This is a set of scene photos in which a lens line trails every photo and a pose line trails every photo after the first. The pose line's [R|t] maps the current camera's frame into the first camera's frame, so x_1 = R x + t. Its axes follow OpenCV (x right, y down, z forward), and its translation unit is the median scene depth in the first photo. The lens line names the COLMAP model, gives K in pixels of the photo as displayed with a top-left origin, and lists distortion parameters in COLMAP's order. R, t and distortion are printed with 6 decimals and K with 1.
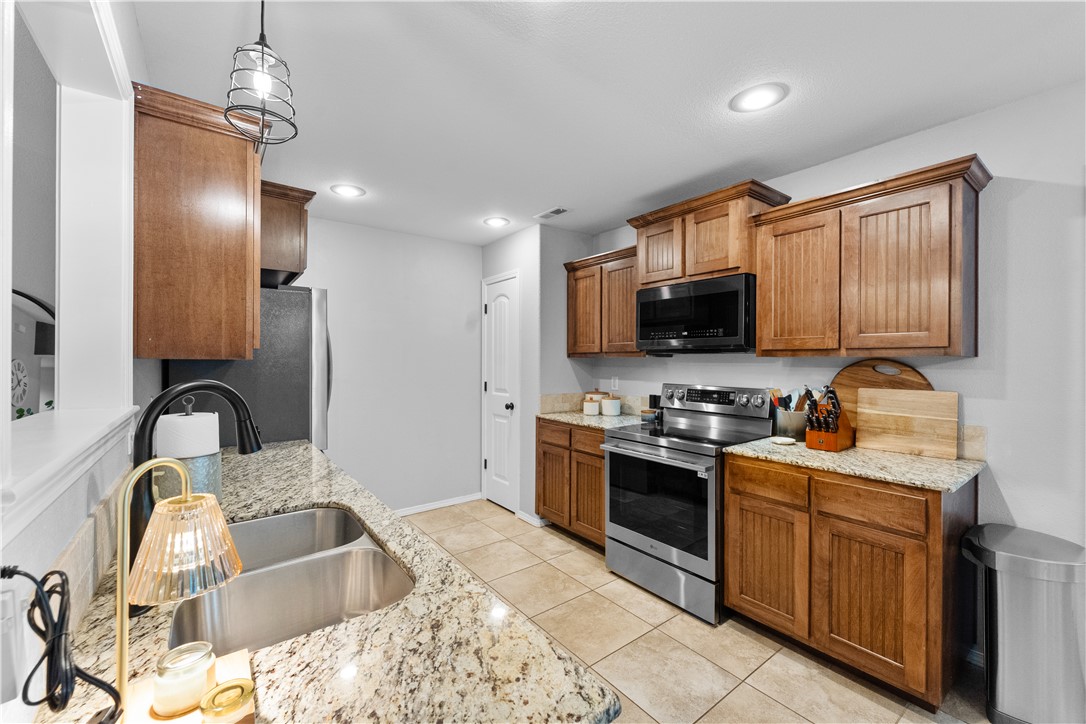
lens RADIAL K [[438.5, 0, 540.0], [0, 438.5, 360.6], [0, 0, 1]] dist [-0.000295, -0.000062]
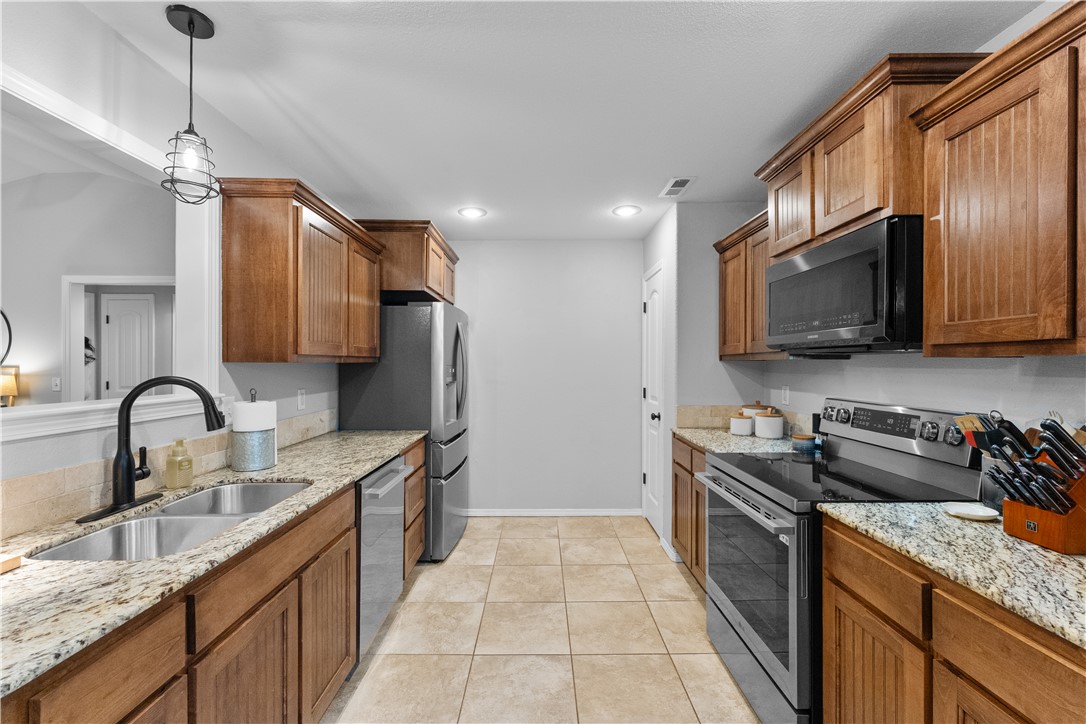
lens RADIAL K [[445.2, 0, 539.4], [0, 445.2, 364.3], [0, 0, 1]] dist [-0.000096, -0.000179]
pose [[0.797317, -0.000009, -0.603560, 0.427190], [-0.001168, 0.999998, -0.001558, 0.001945], [0.603559, 0.001947, 0.797316, 0.220876]]
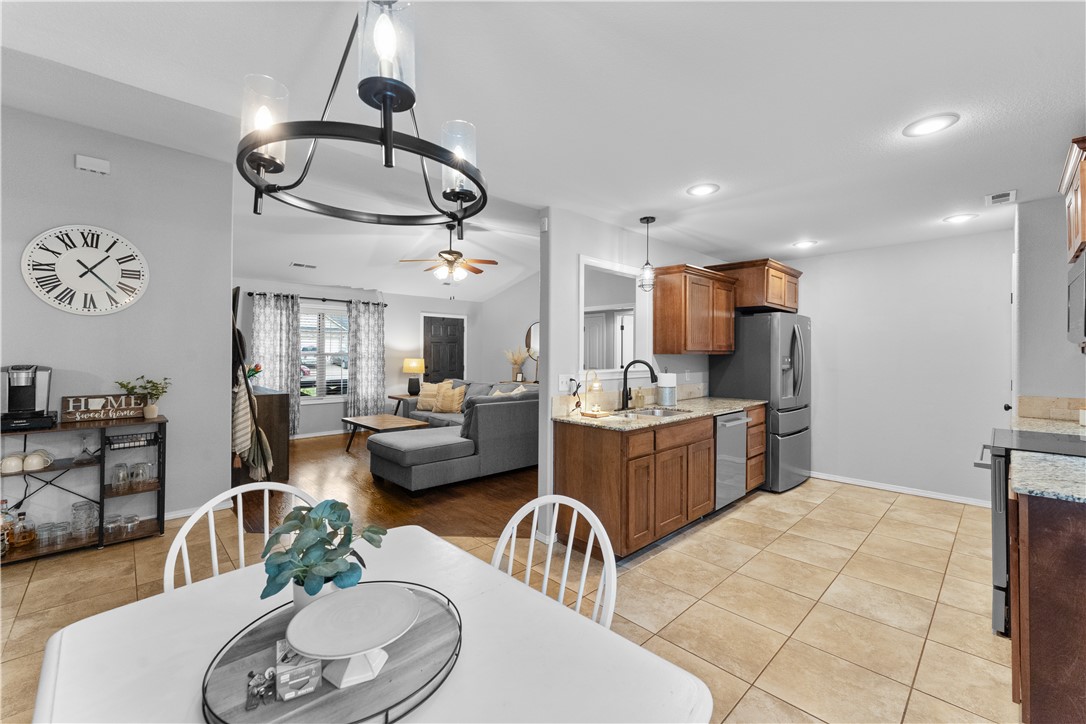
lens RADIAL K [[447.2, 0, 540.6], [0, 447.2, 349.9], [0, 0, 1]] dist [0.001407, 0.000088]
pose [[0.115799, -0.009280, -0.993229, 1.103899], [-0.004710, 0.999940, -0.009891, -0.000236], [0.993261, 0.005823, 0.115749, -0.094694]]
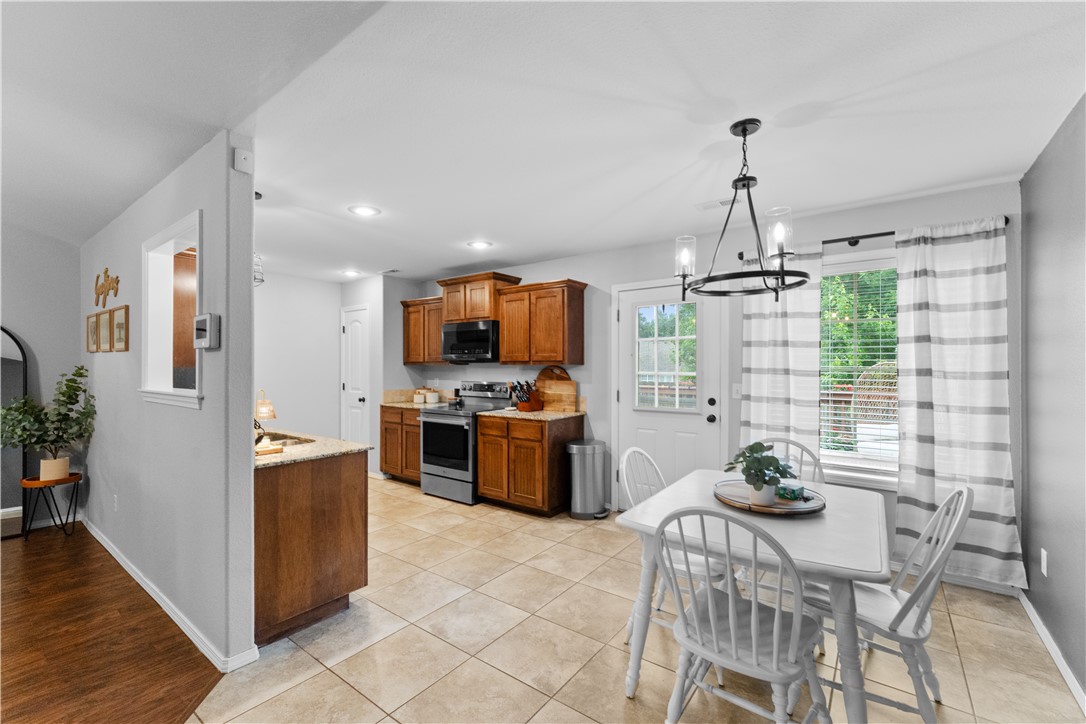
lens RADIAL K [[454.5, 0, 542.7], [0, 454.5, 365.3], [0, 0, 1]] dist [0.000044, -0.000075]
pose [[0.960475, -0.002971, 0.278352, 0.126357], [0.004121, 0.999985, -0.003545, 0.000657], [-0.278337, 0.004552, 0.960473, -0.871458]]
